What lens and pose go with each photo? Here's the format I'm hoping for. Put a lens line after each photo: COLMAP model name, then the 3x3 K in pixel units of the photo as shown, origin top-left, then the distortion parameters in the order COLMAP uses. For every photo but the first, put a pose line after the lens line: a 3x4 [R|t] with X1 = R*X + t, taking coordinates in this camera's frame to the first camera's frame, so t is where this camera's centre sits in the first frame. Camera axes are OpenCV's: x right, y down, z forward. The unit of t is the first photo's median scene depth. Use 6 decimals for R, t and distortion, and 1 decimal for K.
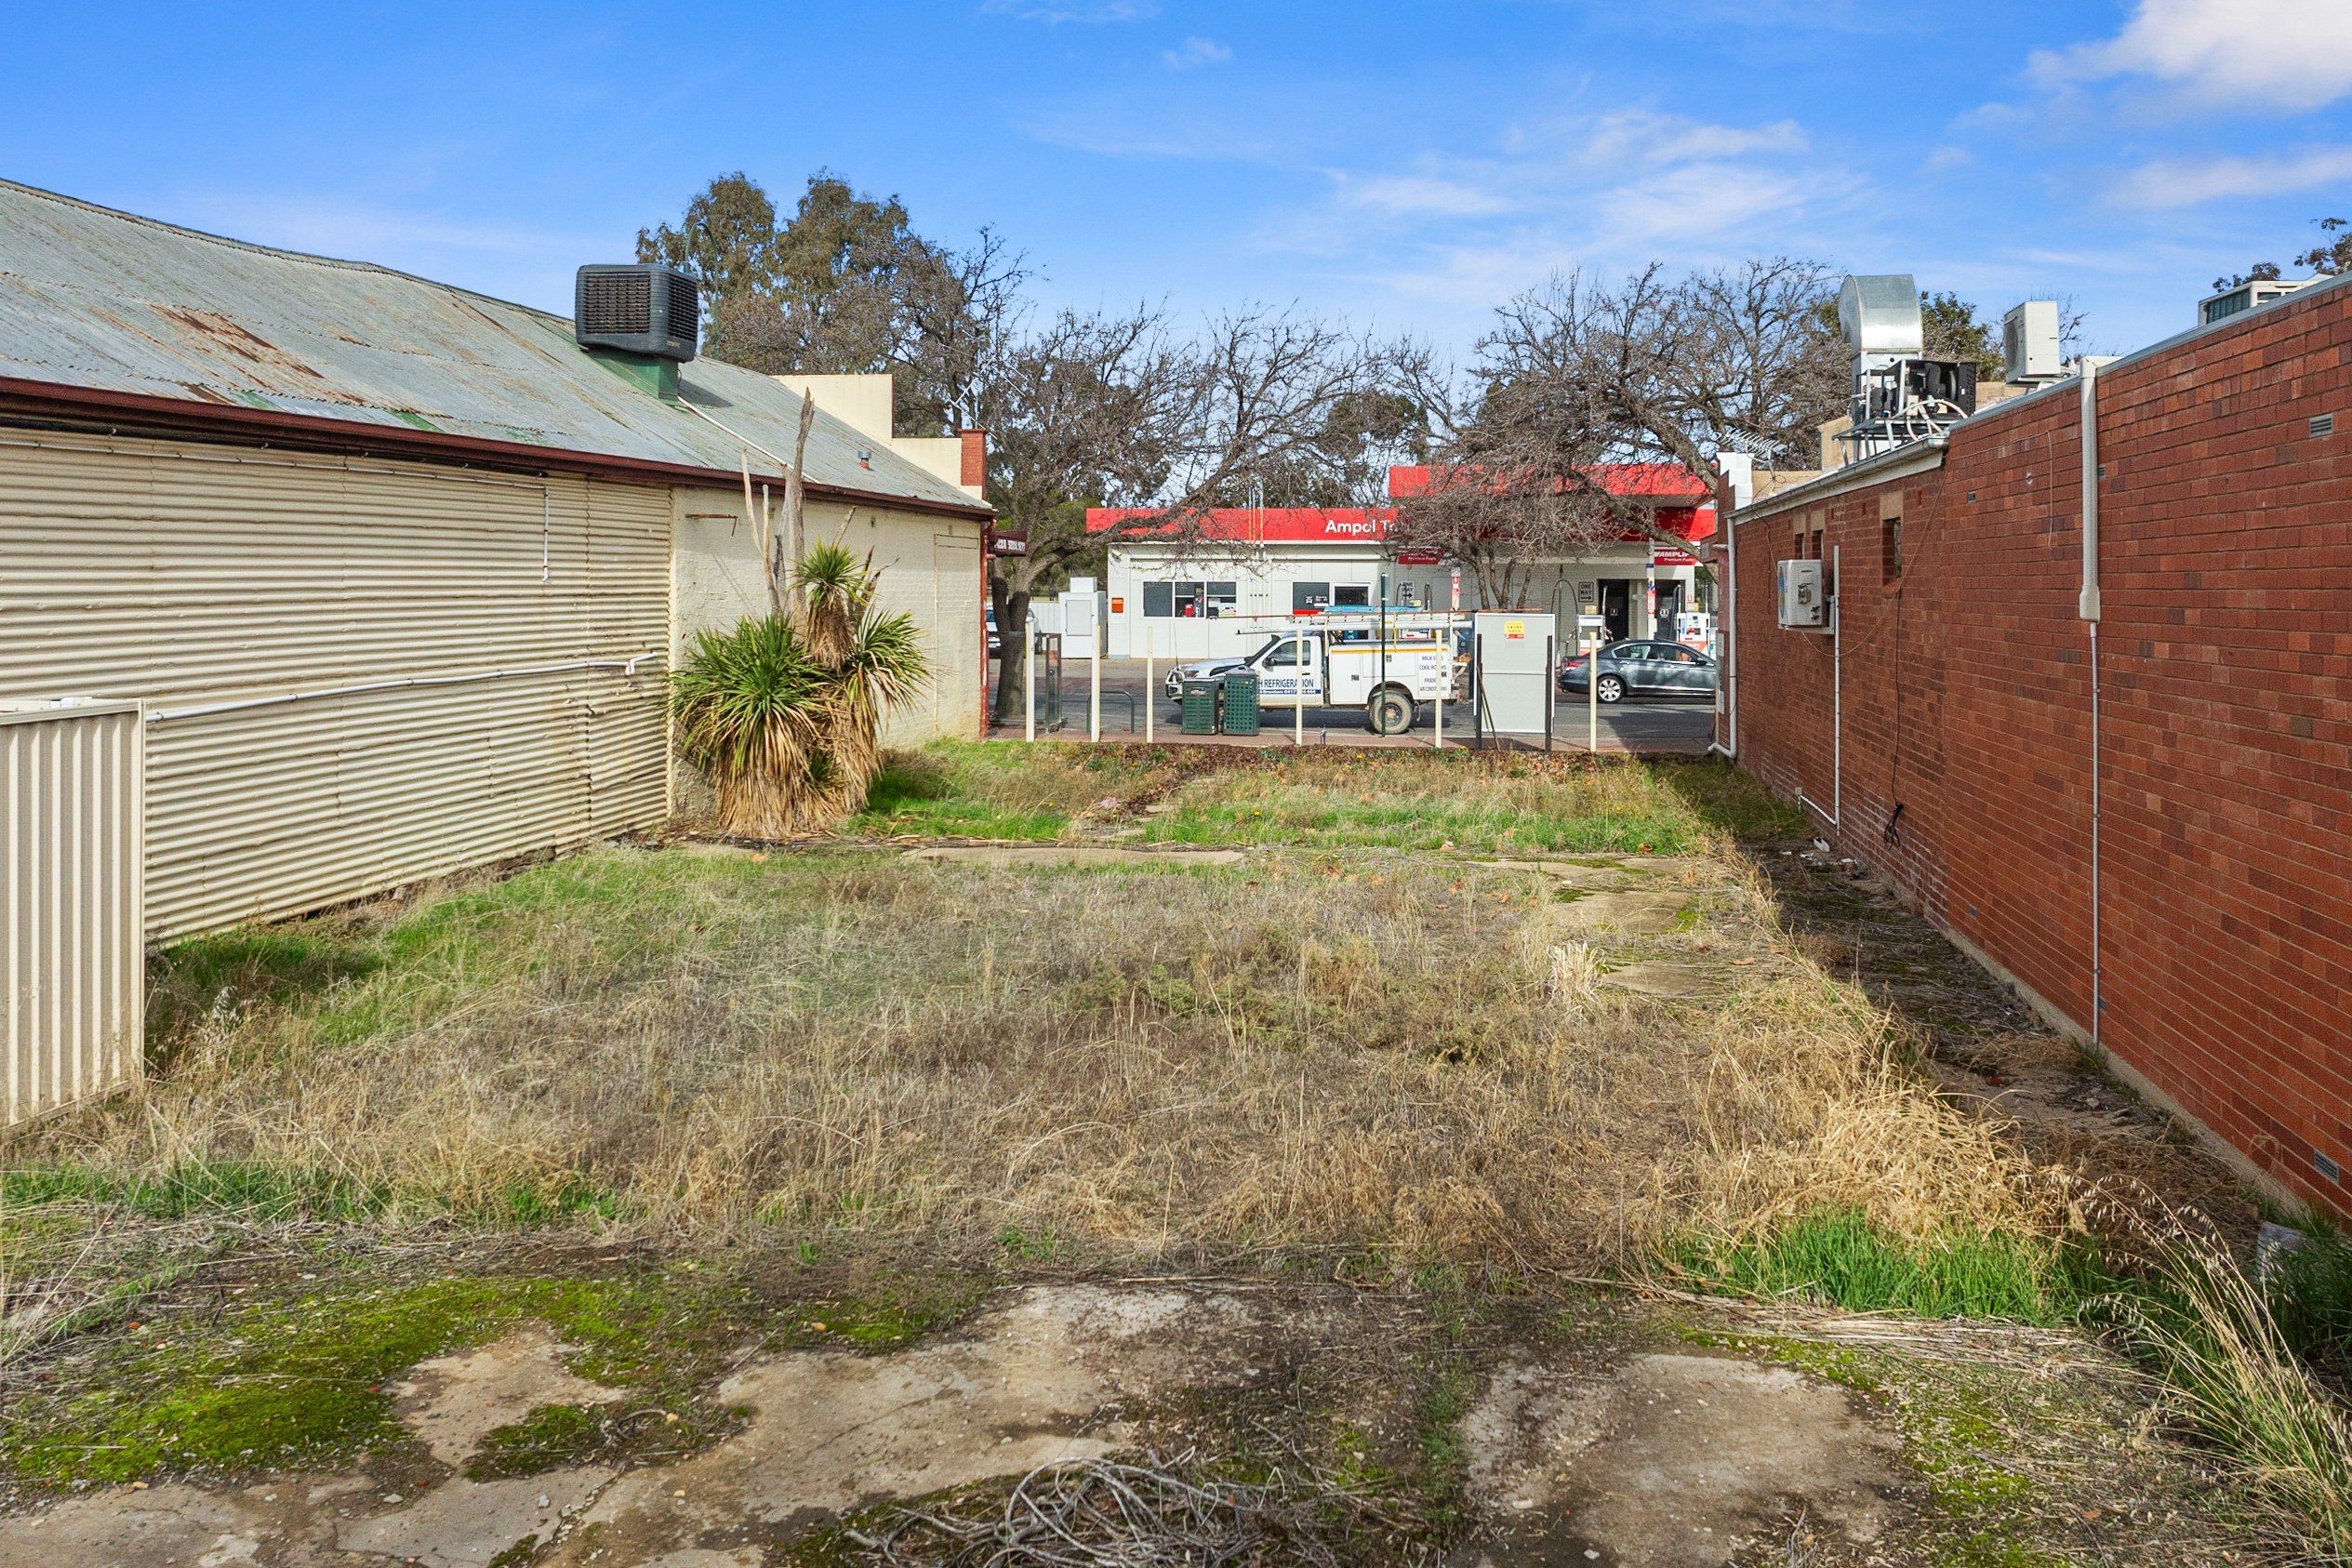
lens RADIAL K [[1988.4, 0, 1176.0], [0, 1988.4, 784.0], [0, 0, 1]] dist [-0.024012, -0.005738]
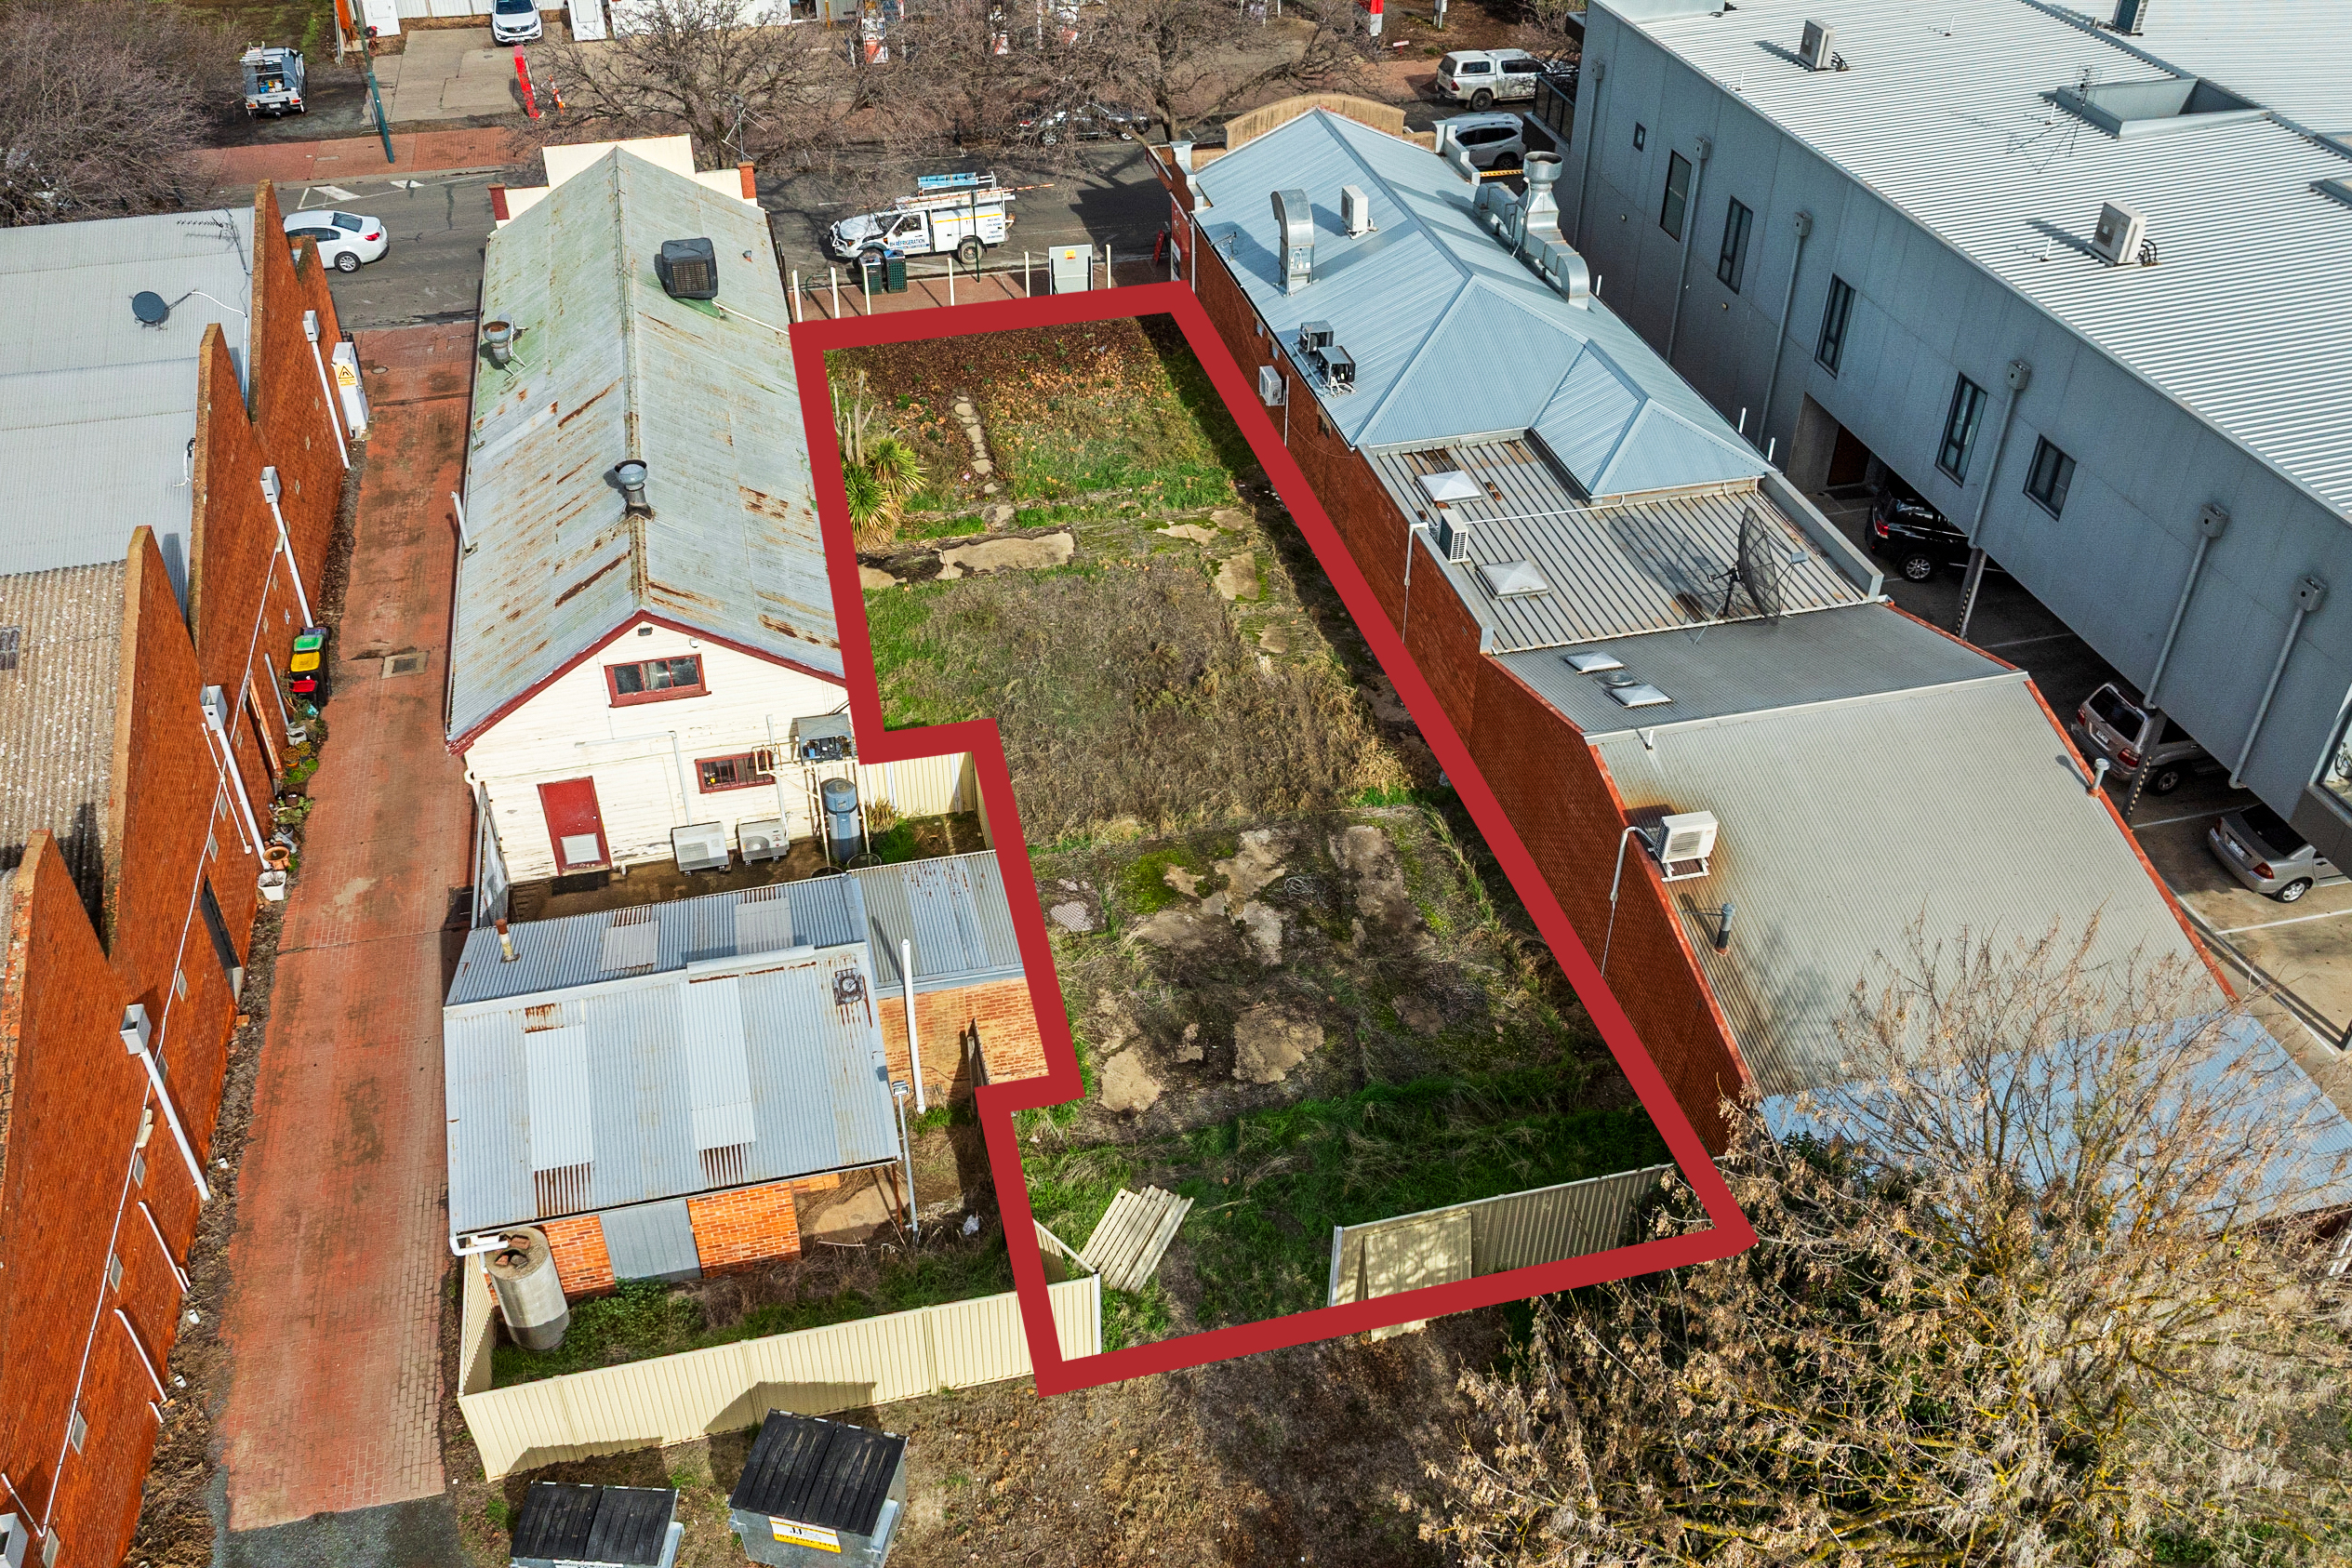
lens RADIAL K [[1988.4, 0, 1176.0], [0, 1988.4, 784.0], [0, 0, 1]] dist [-0.024012, -0.005738]
pose [[0.917937, -0.237378, 0.317874, -0.427005], [0.040390, 0.852996, 0.520352, -0.594304], [-0.394666, -0.464811, 0.792584, -0.695817]]
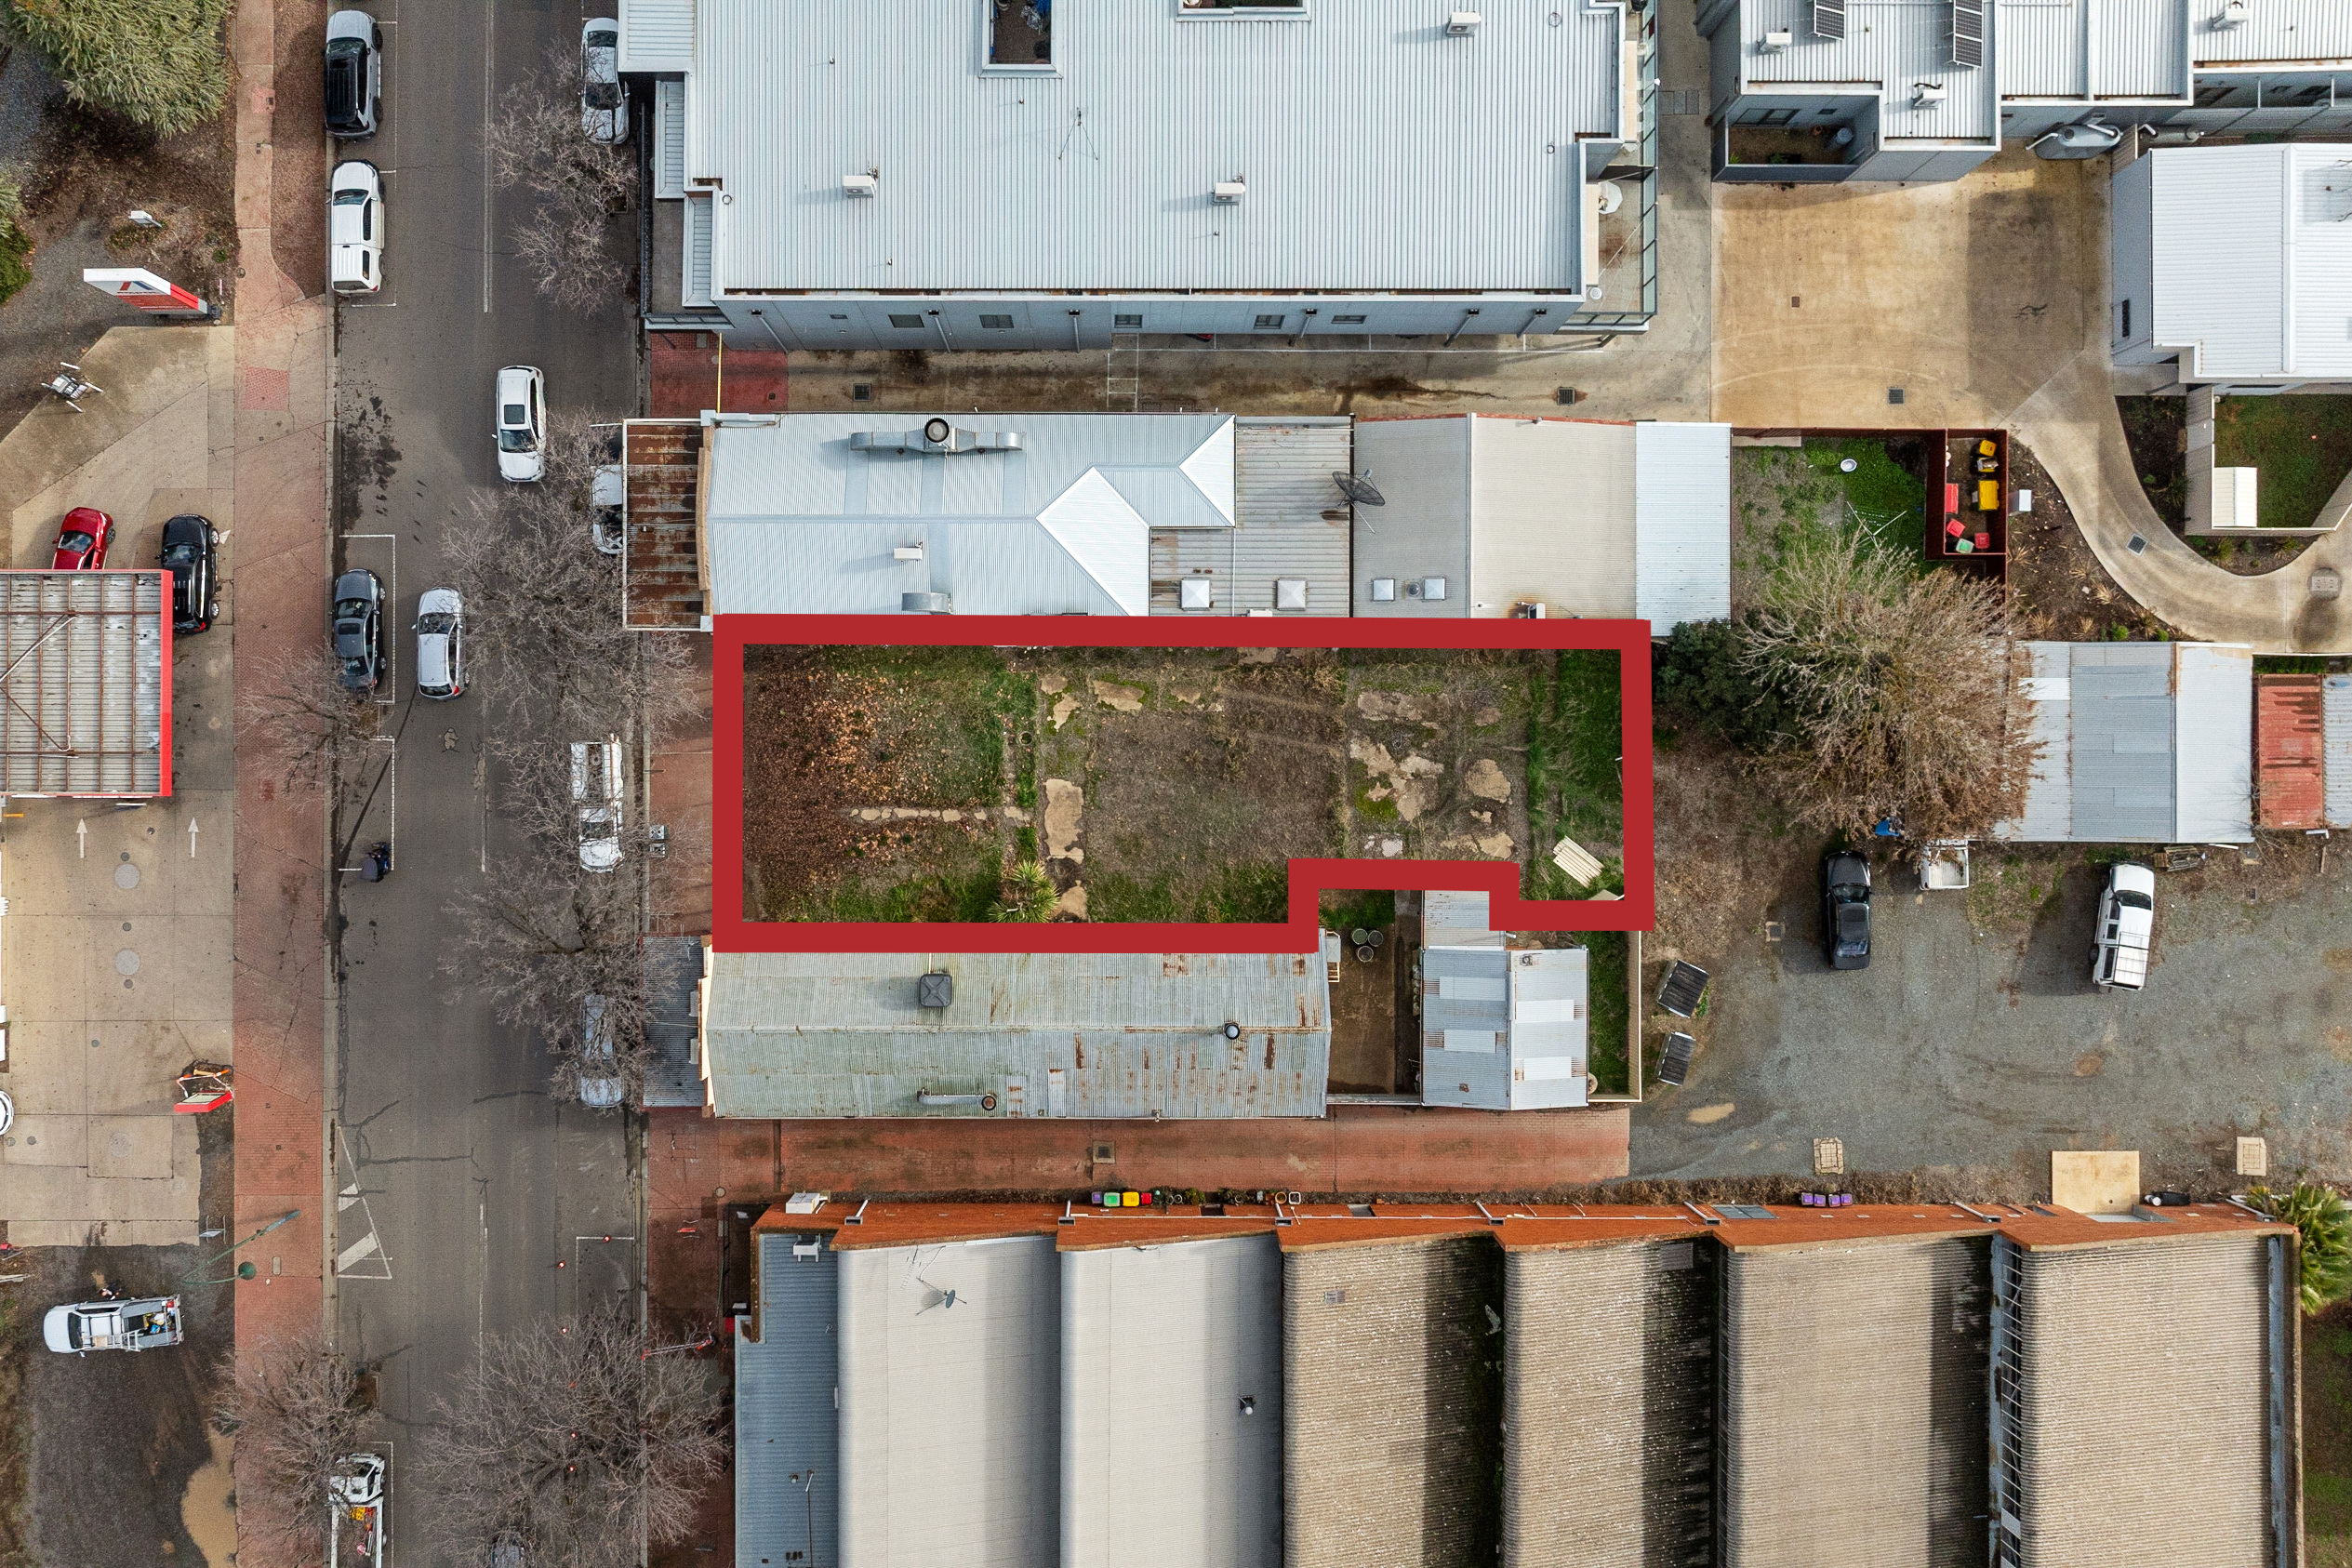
lens RADIAL K [[1988.4, 0, 1176.0], [0, 1988.4, 784.0], [0, 0, 1]] dist [-0.024012, -0.005738]
pose [[-0.164372, -0.986363, 0.008334, -0.030608], [0.102912, -0.008746, 0.994652, -2.489857], [-0.981015, 0.164350, 0.102946, 0.197513]]
